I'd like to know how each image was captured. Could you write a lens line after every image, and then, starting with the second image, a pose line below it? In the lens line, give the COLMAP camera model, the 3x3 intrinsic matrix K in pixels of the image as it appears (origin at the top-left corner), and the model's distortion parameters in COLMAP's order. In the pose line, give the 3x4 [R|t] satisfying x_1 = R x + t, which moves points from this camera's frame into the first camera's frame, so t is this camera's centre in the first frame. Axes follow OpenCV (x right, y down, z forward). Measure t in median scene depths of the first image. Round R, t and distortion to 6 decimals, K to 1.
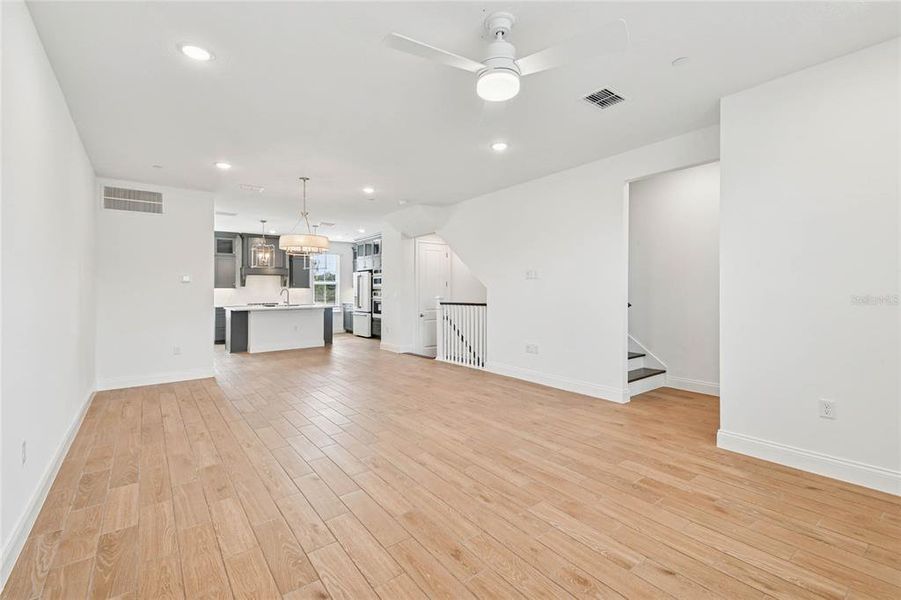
lens RADIAL K [[399.3, 0, 443.5], [0, 399.3, 263.9], [0, 0, 1]] dist [0.011020, -0.003486]
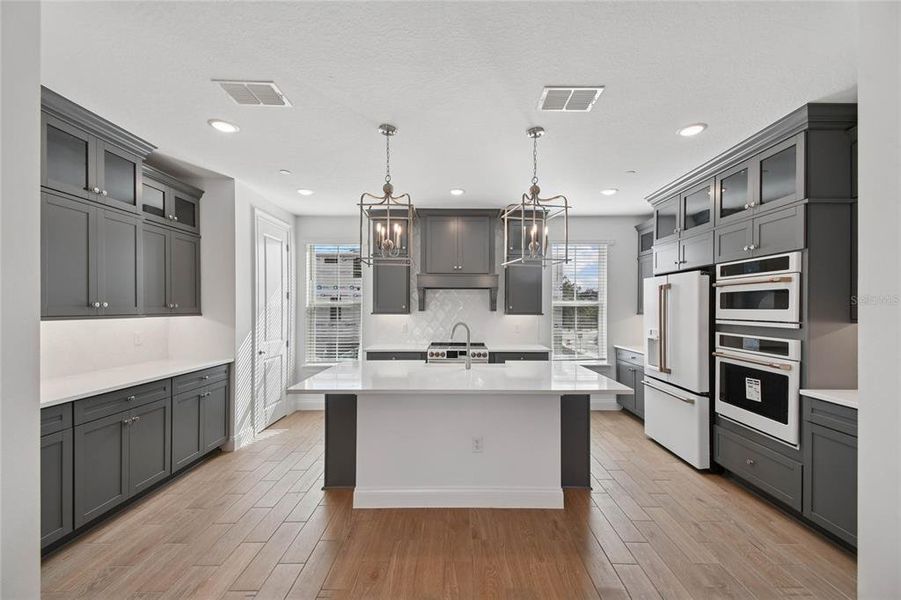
lens RADIAL K [[362.0, 0, 463.4], [0, 362.0, 309.9], [0, 0, 1]] dist [0.041134, 0.000392]
pose [[0.813349, 0.015279, -0.581575, -0.163986], [0.027359, 0.997545, 0.064469, 0.024698], [0.581132, -0.068347, 0.810934, 0.613038]]
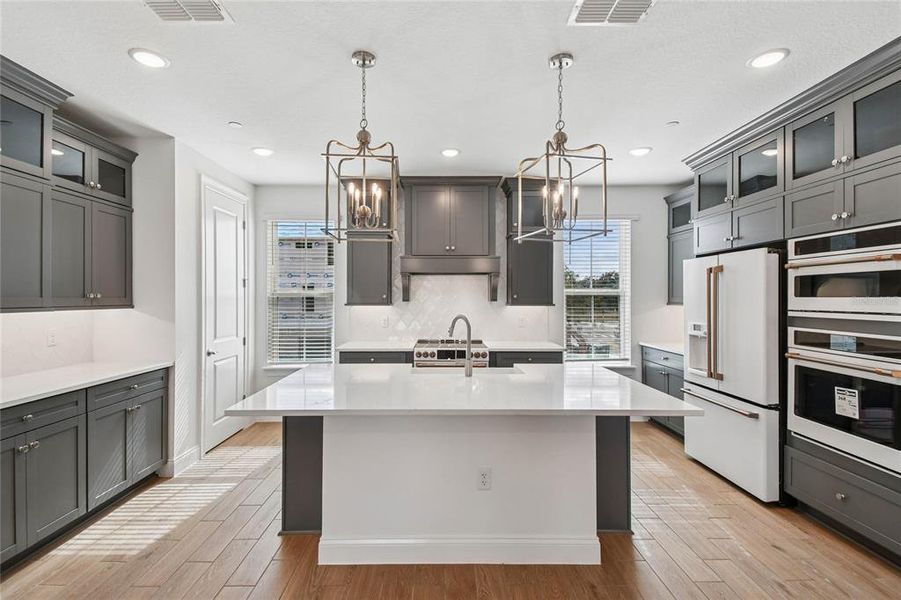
lens RADIAL K [[399.3, 0, 451.4], [0, 399.3, 297.3], [0, 0, 1]] dist [0.011020, -0.003486]
pose [[0.816313, 0.006900, -0.577569, -0.197475], [0.030850, 0.997981, 0.055525, 0.028479], [0.576785, -0.063144, 0.814452, 0.645476]]
